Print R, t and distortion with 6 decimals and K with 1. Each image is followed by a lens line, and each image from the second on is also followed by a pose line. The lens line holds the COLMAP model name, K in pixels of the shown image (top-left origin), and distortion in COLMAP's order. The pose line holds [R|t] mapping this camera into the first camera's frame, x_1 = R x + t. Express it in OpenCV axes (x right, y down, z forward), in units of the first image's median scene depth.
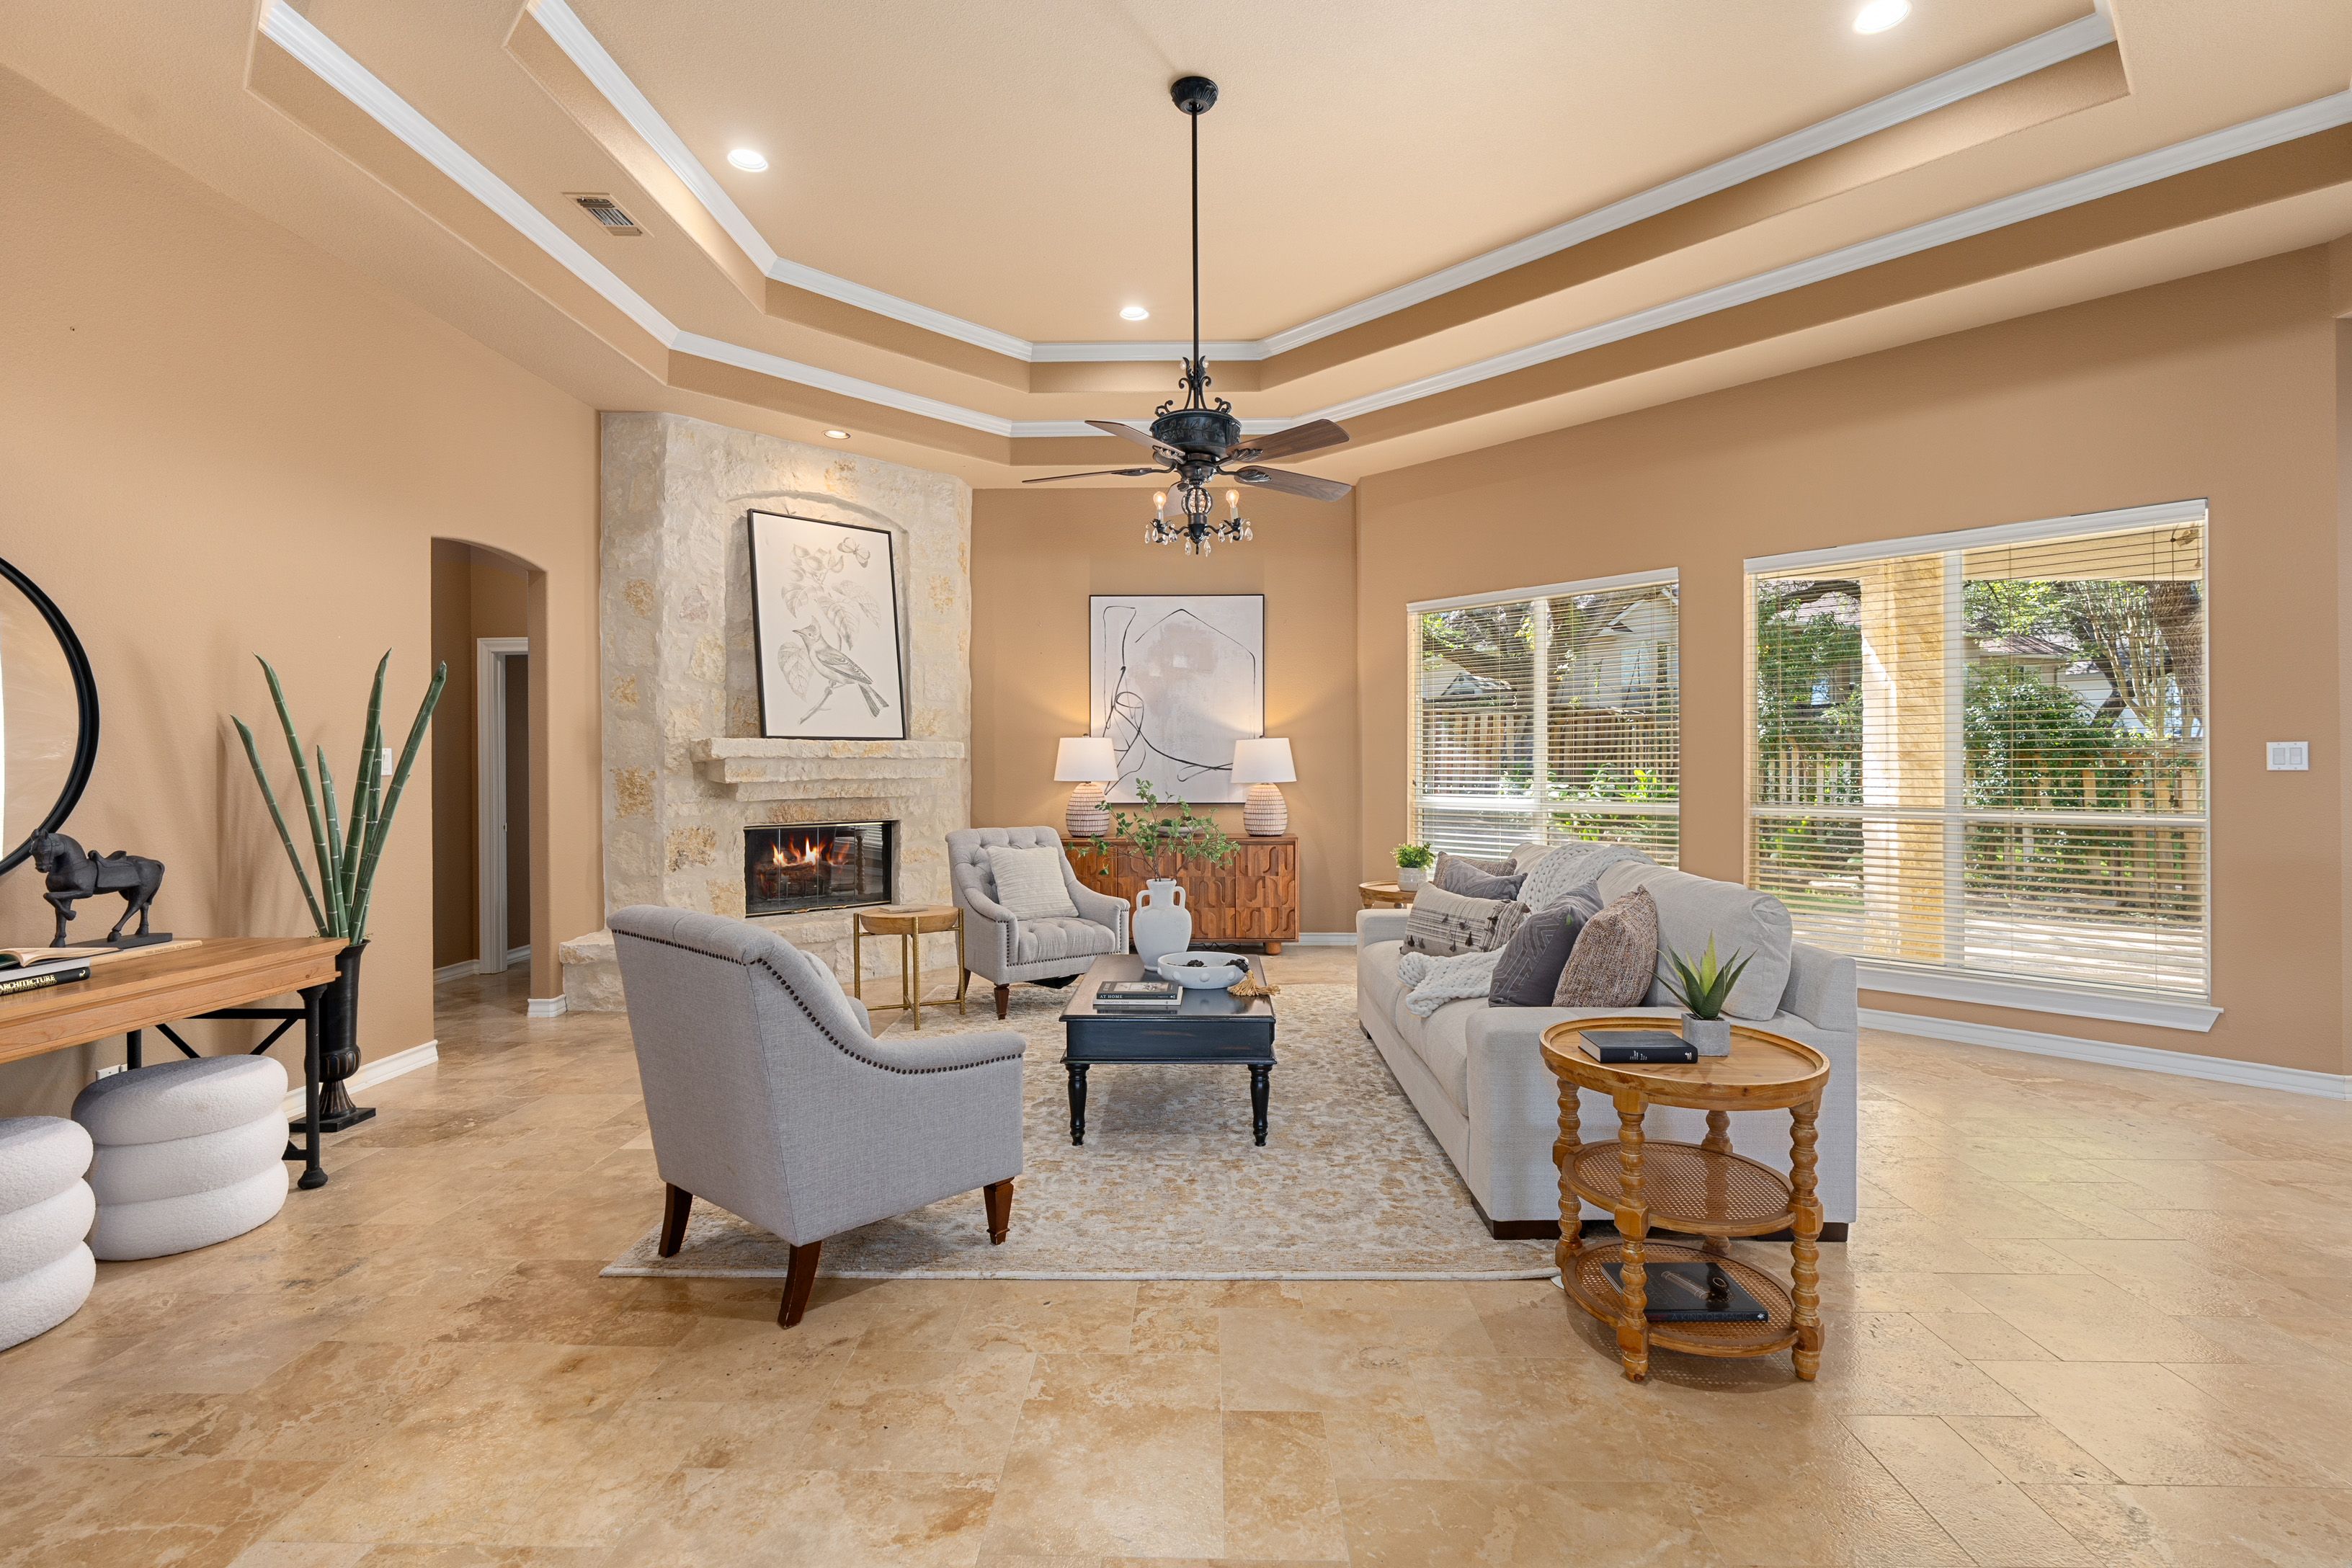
lens RADIAL K [[1067.1, 0, 1180.2], [0, 1067.1, 768.1], [0, 0, 1]] dist [-0.007404, 0.002771]
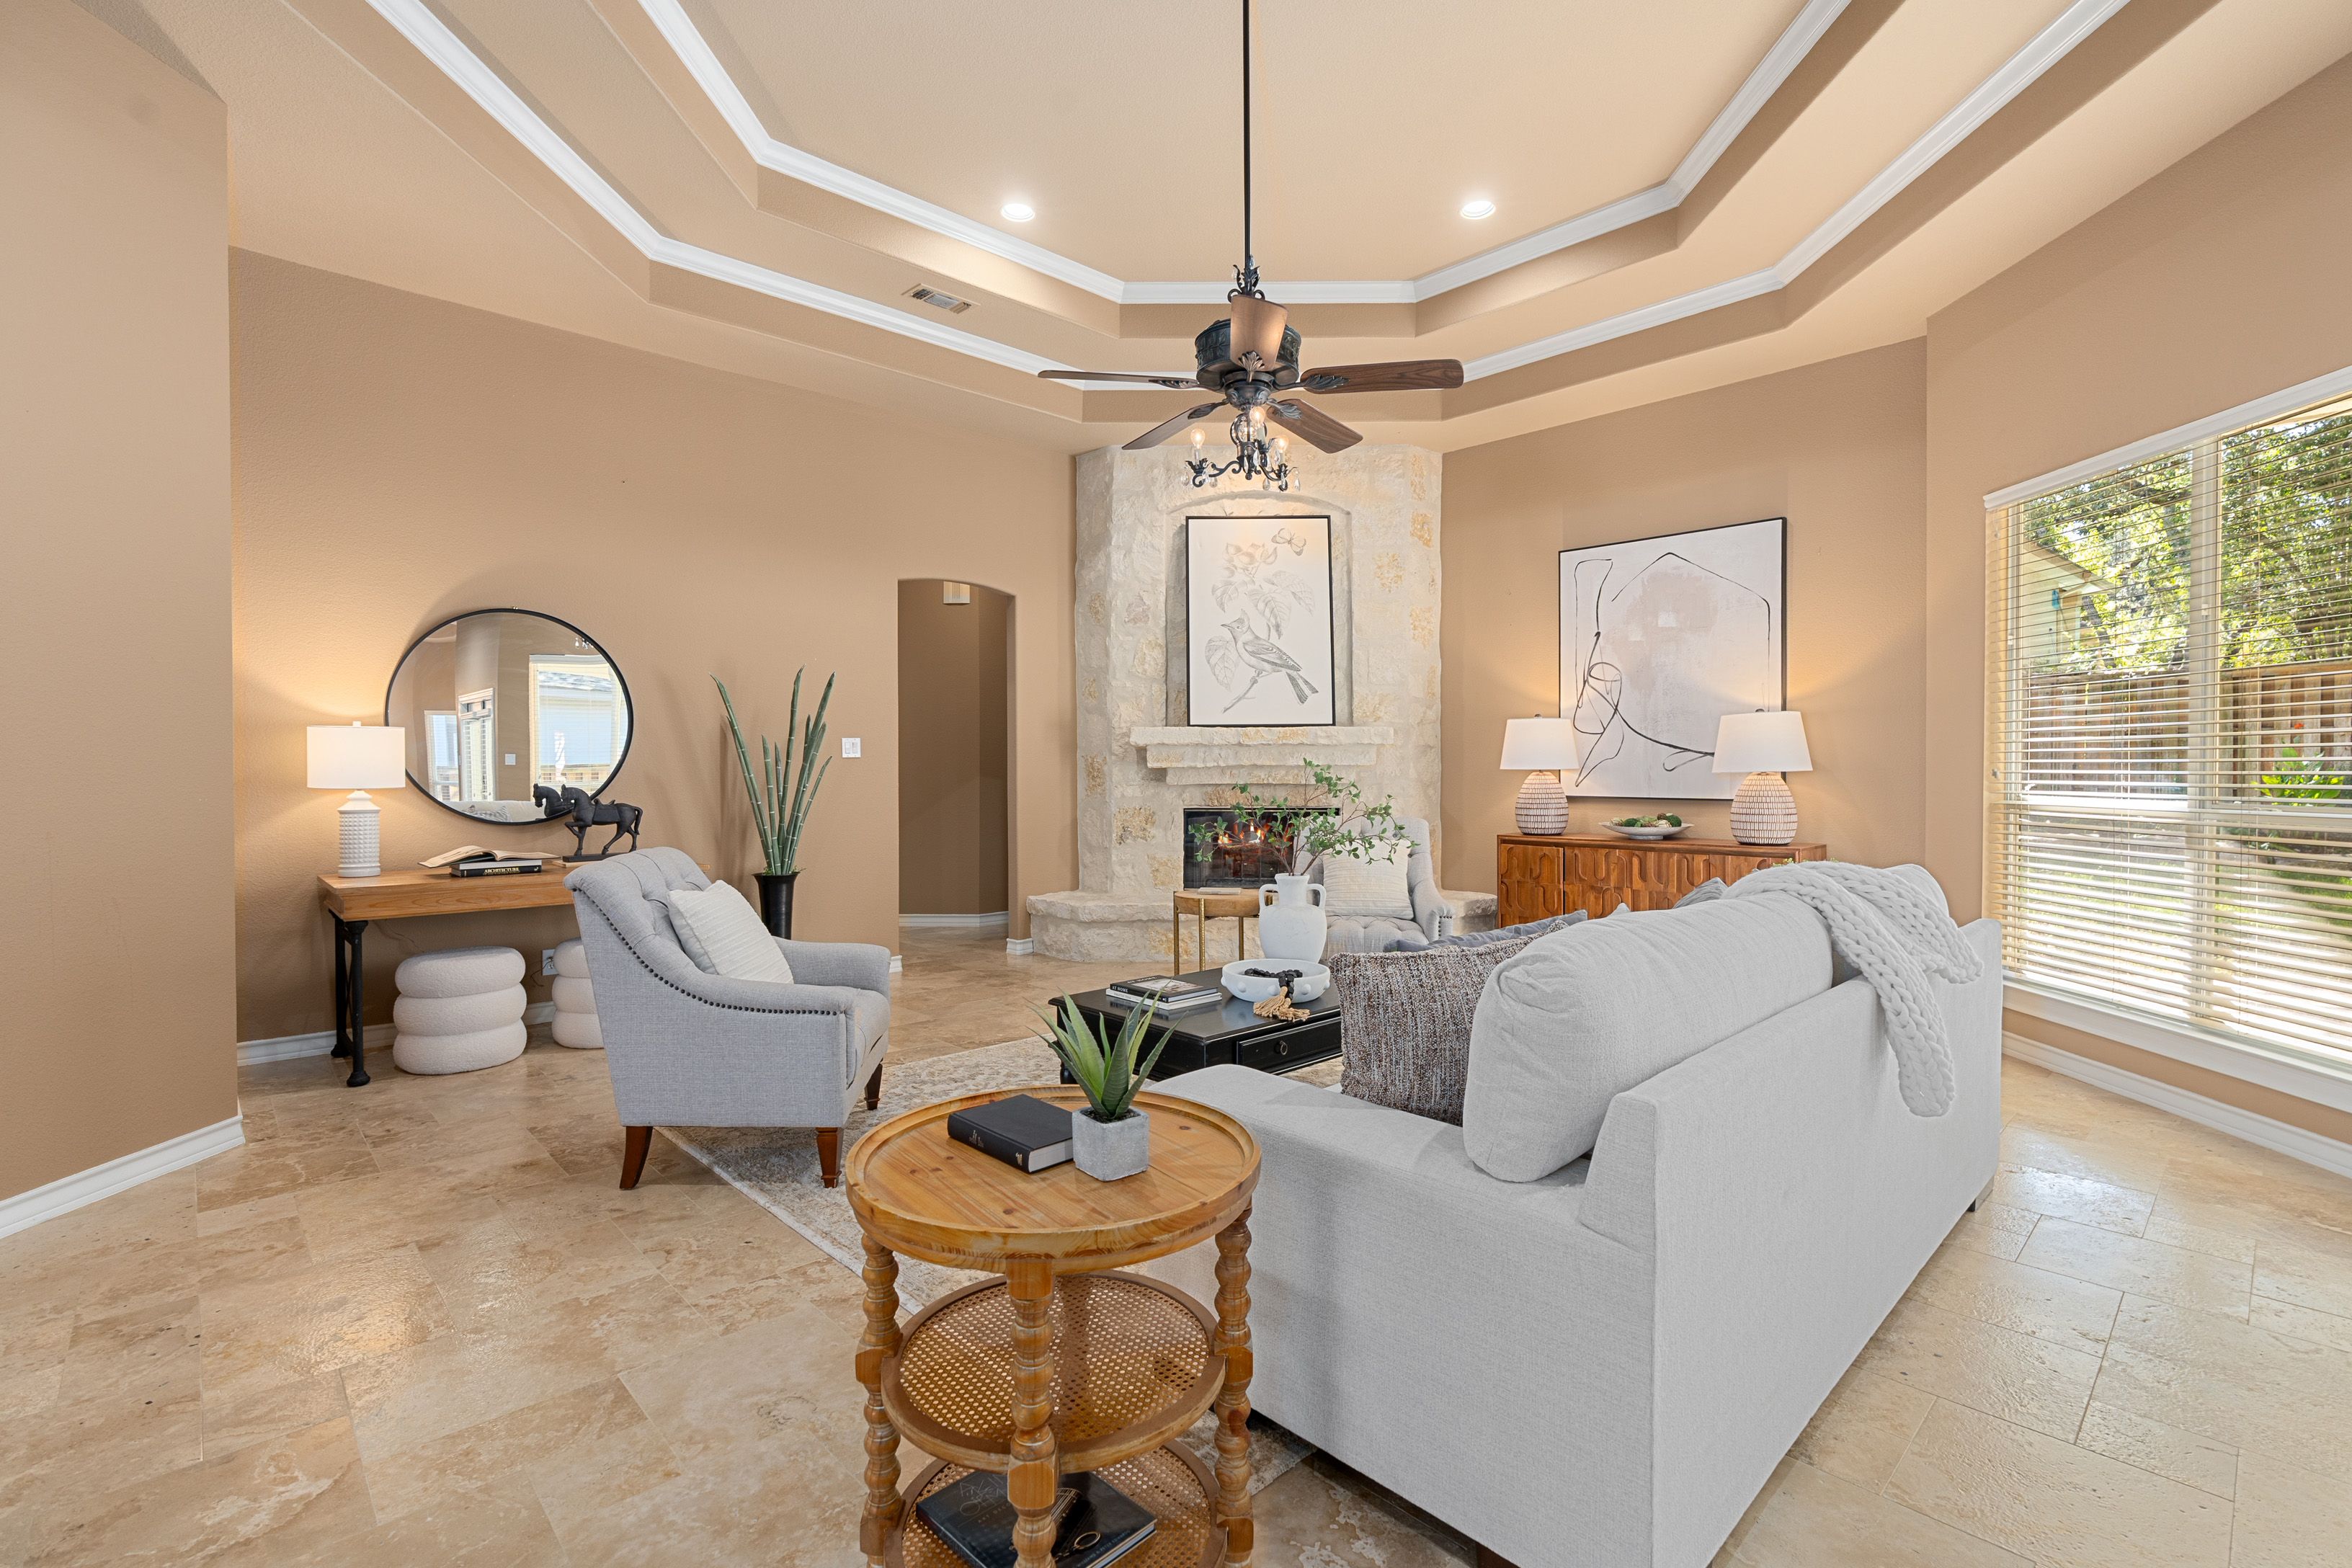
lens RADIAL K [[1067.1, 0, 1181.3], [0, 1067.1, 779.7], [0, 0, 1]] dist [-0.007404, 0.002771]
pose [[0.703838, 0.011132, -0.710273, 0.376844], [-0.003190, 0.999917, 0.012510, 0.012132], [0.710353, -0.006539, 0.703815, 0.231655]]
